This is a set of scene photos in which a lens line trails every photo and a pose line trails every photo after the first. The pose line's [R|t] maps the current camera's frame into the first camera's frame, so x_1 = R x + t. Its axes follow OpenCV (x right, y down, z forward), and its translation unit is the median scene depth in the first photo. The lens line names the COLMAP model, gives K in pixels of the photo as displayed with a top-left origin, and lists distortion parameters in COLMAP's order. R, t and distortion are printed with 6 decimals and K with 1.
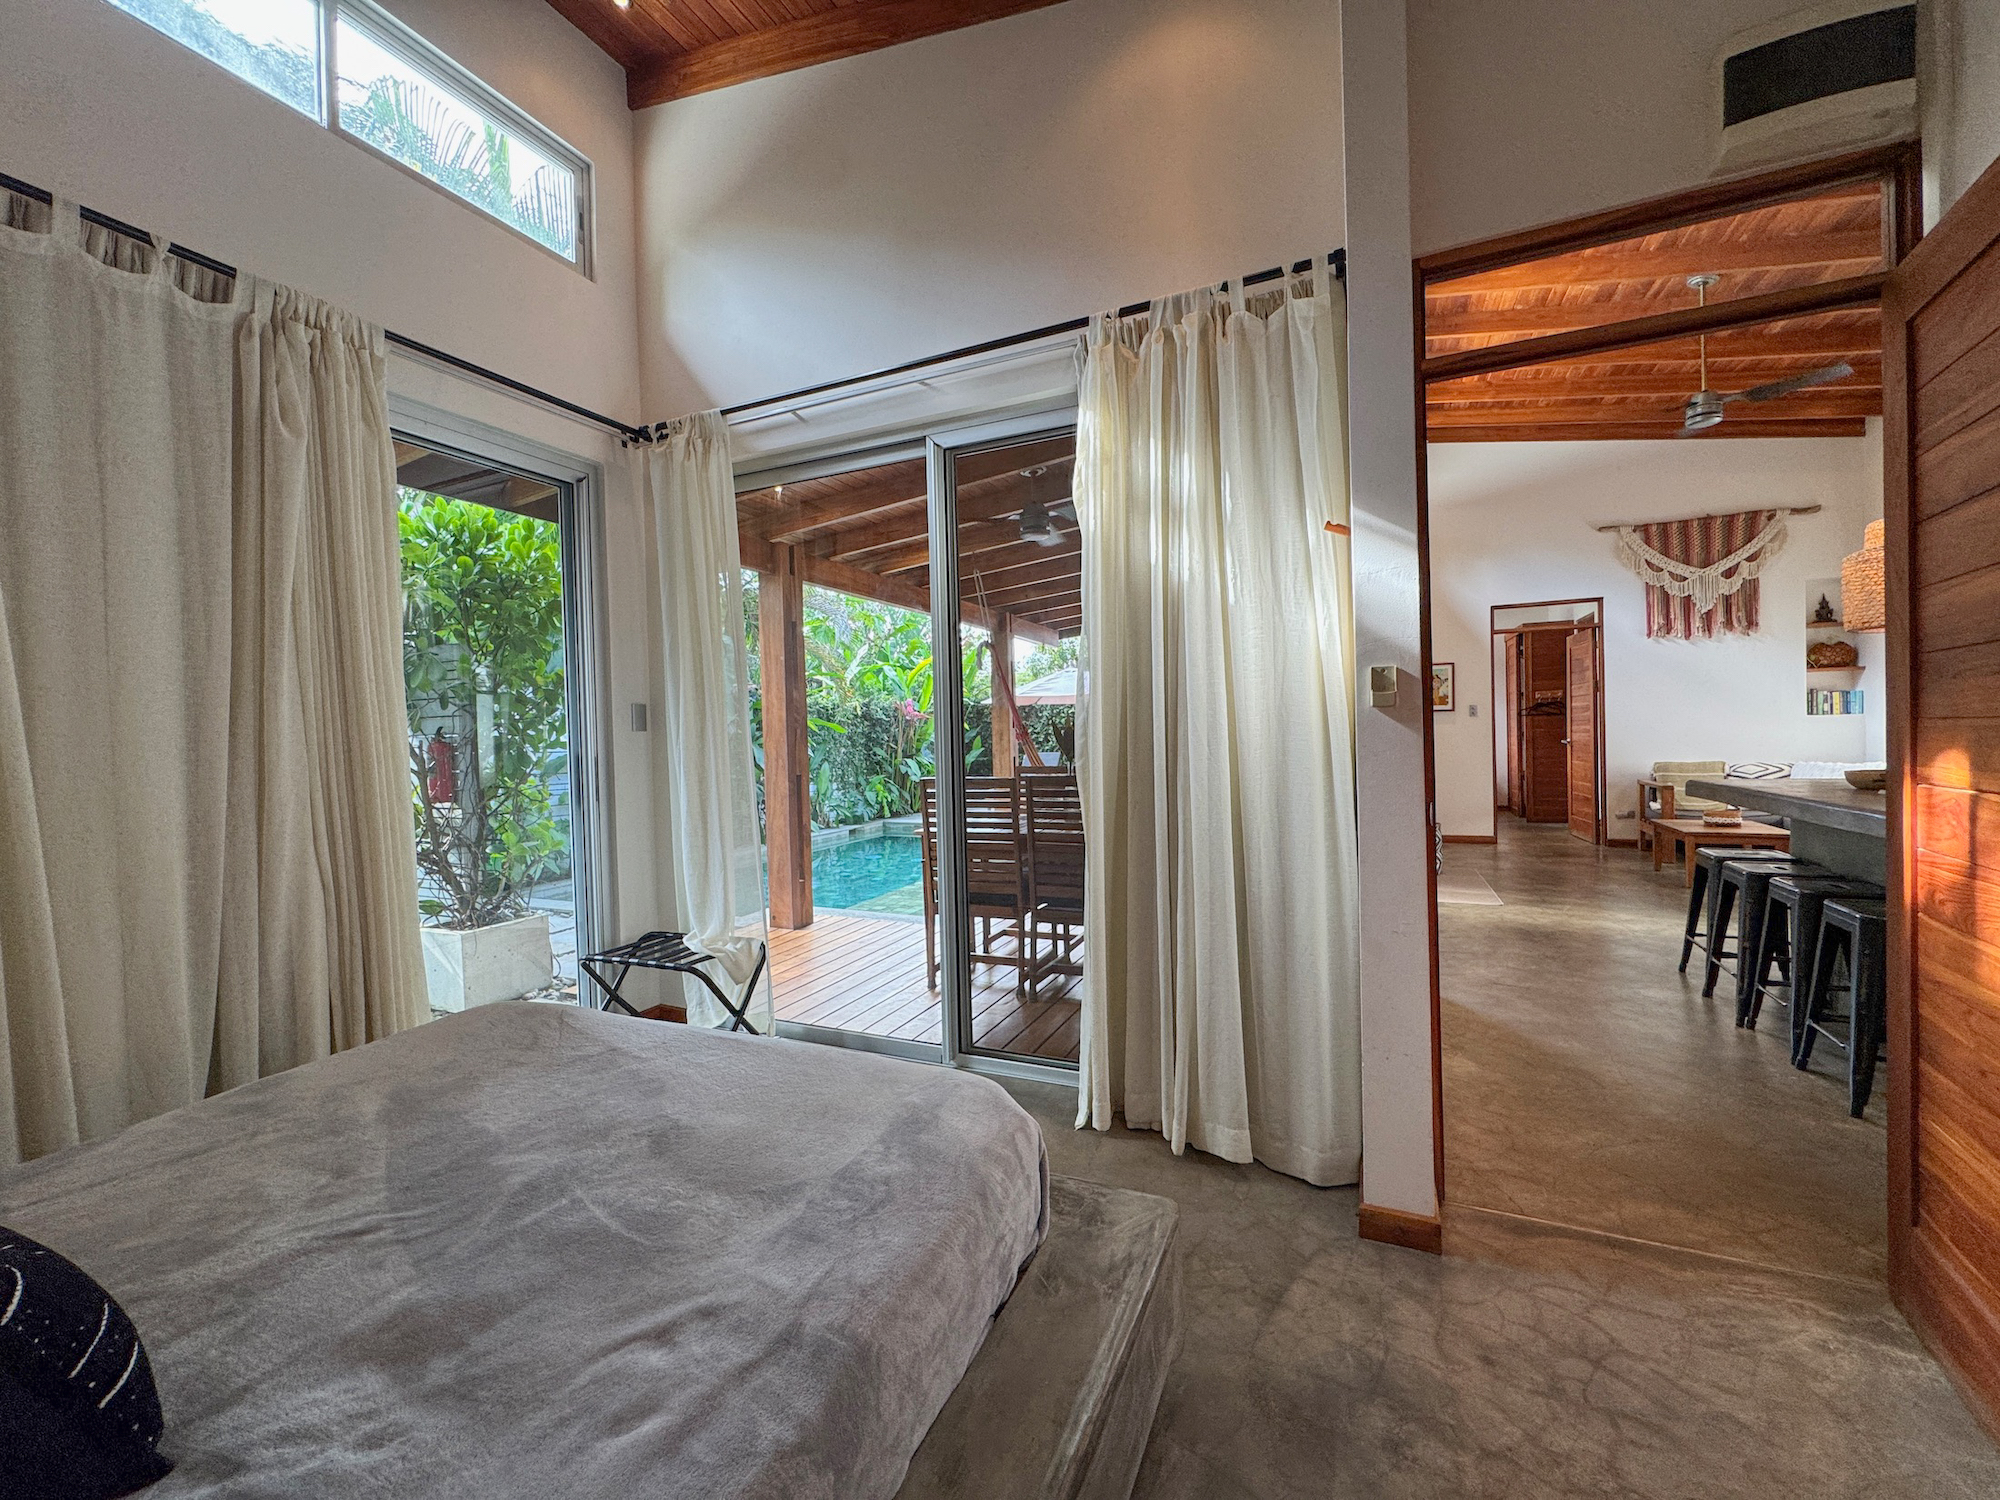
lens RADIAL K [[801.2, 0, 997.5], [0, 801.2, 750.7], [0, 0, 1]] dist [-0.002245, 0.000293]
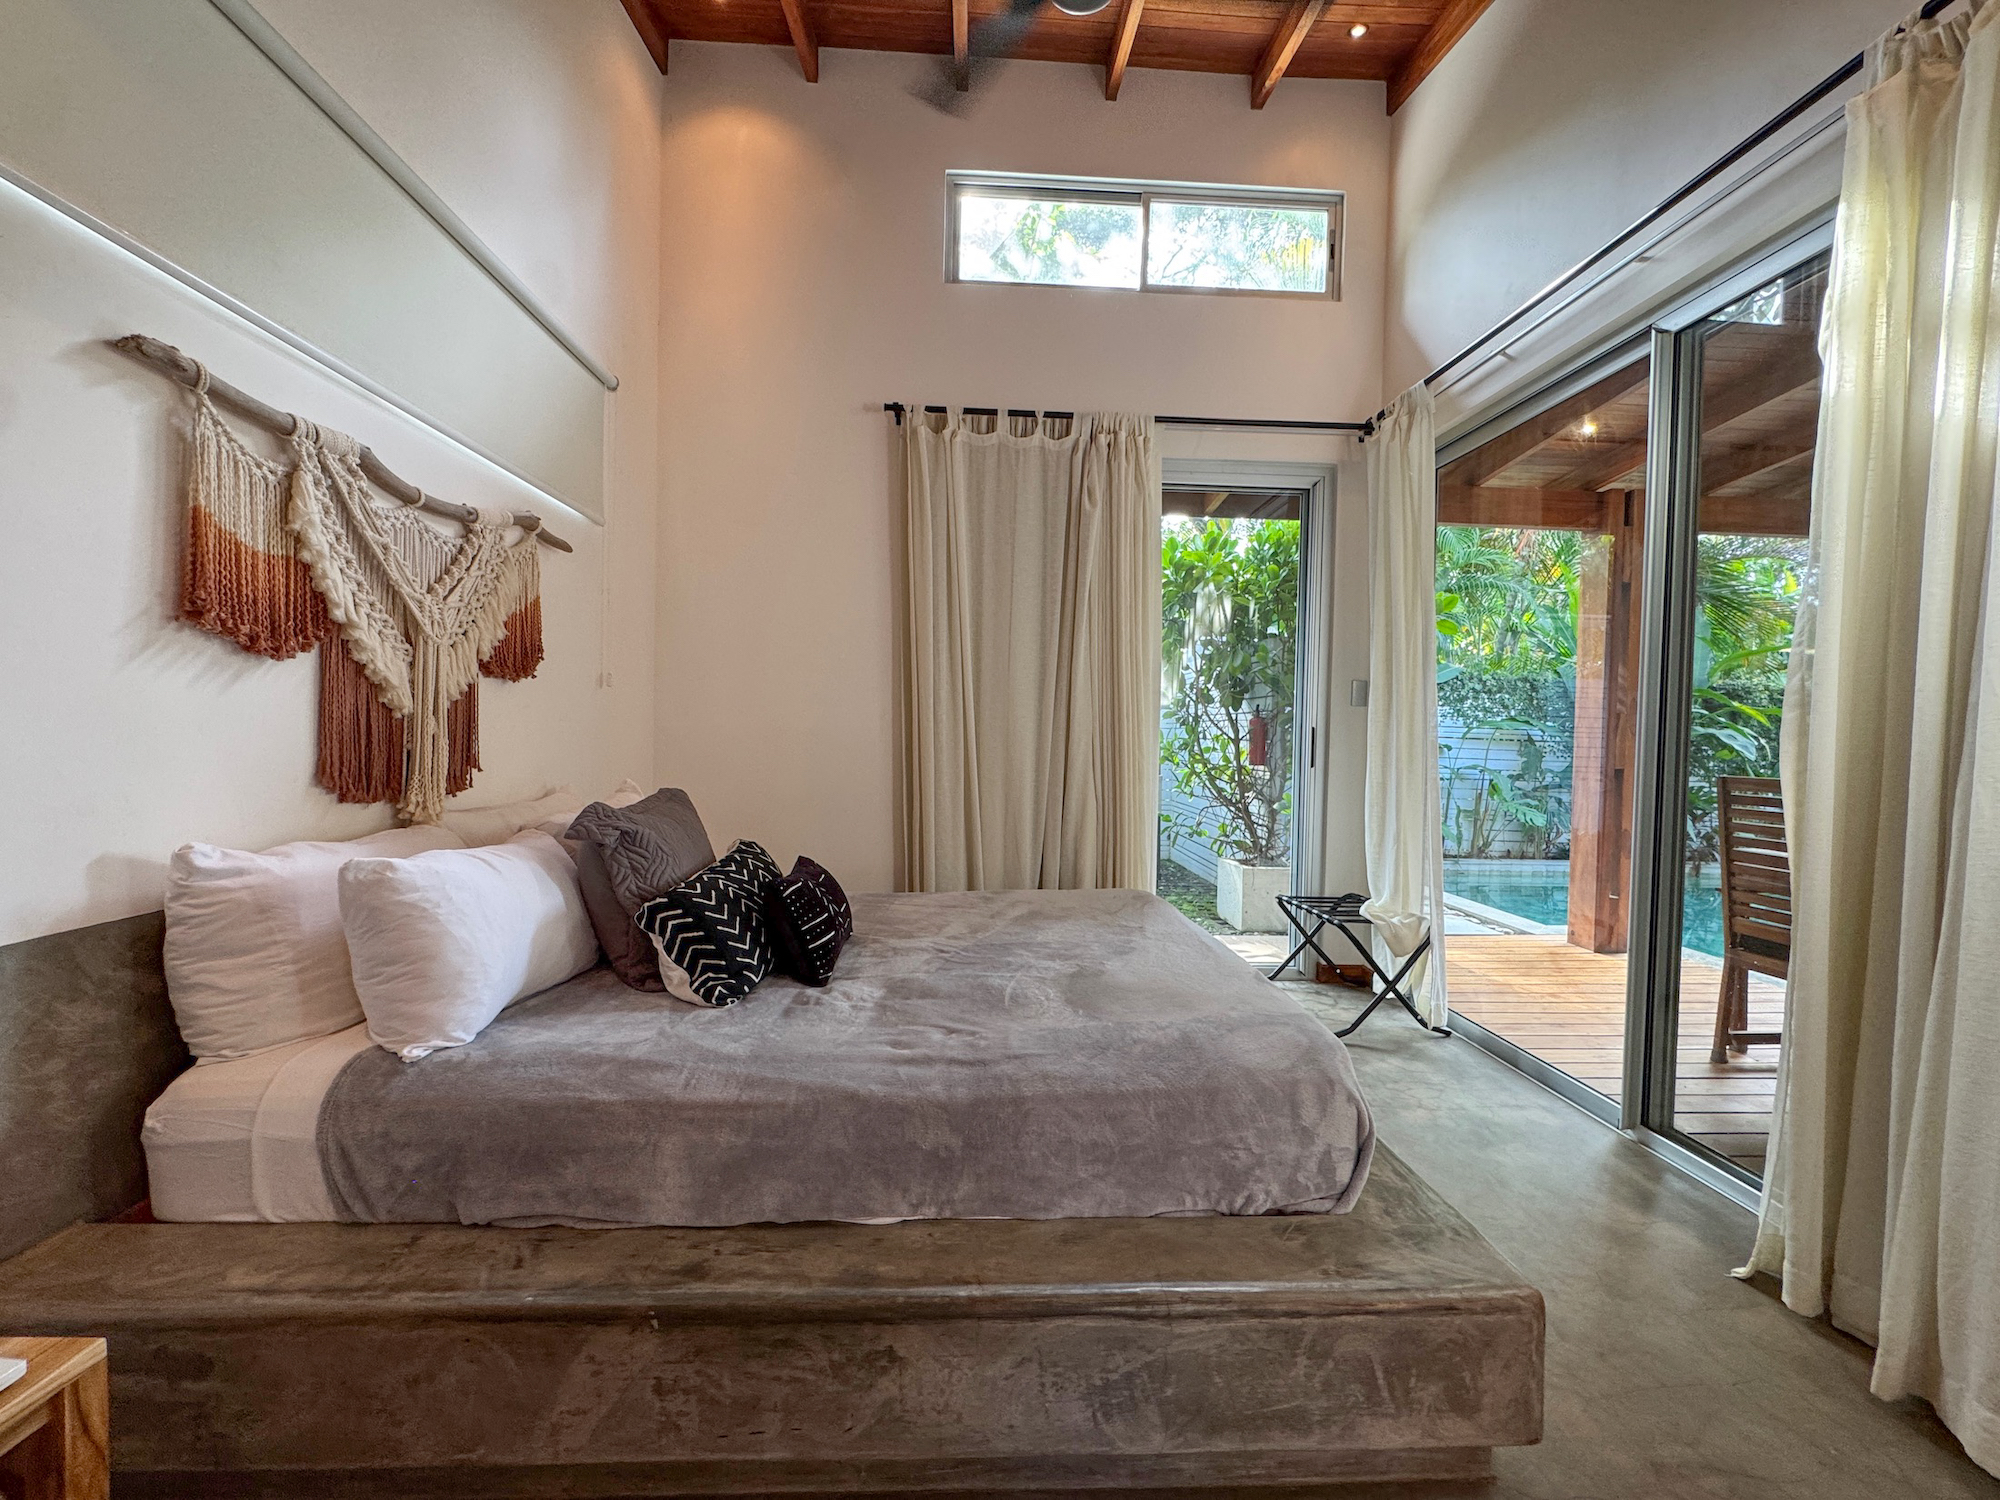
lens RADIAL K [[801.2, 0, 997.5], [0, 801.2, 750.7], [0, 0, 1]] dist [-0.002245, 0.000293]
pose [[0.458037, 0.057368, -0.887080, 0.400053], [-0.051662, 0.997947, 0.037862, 0.027531], [0.887431, 0.028486, 0.460060, 0.110437]]
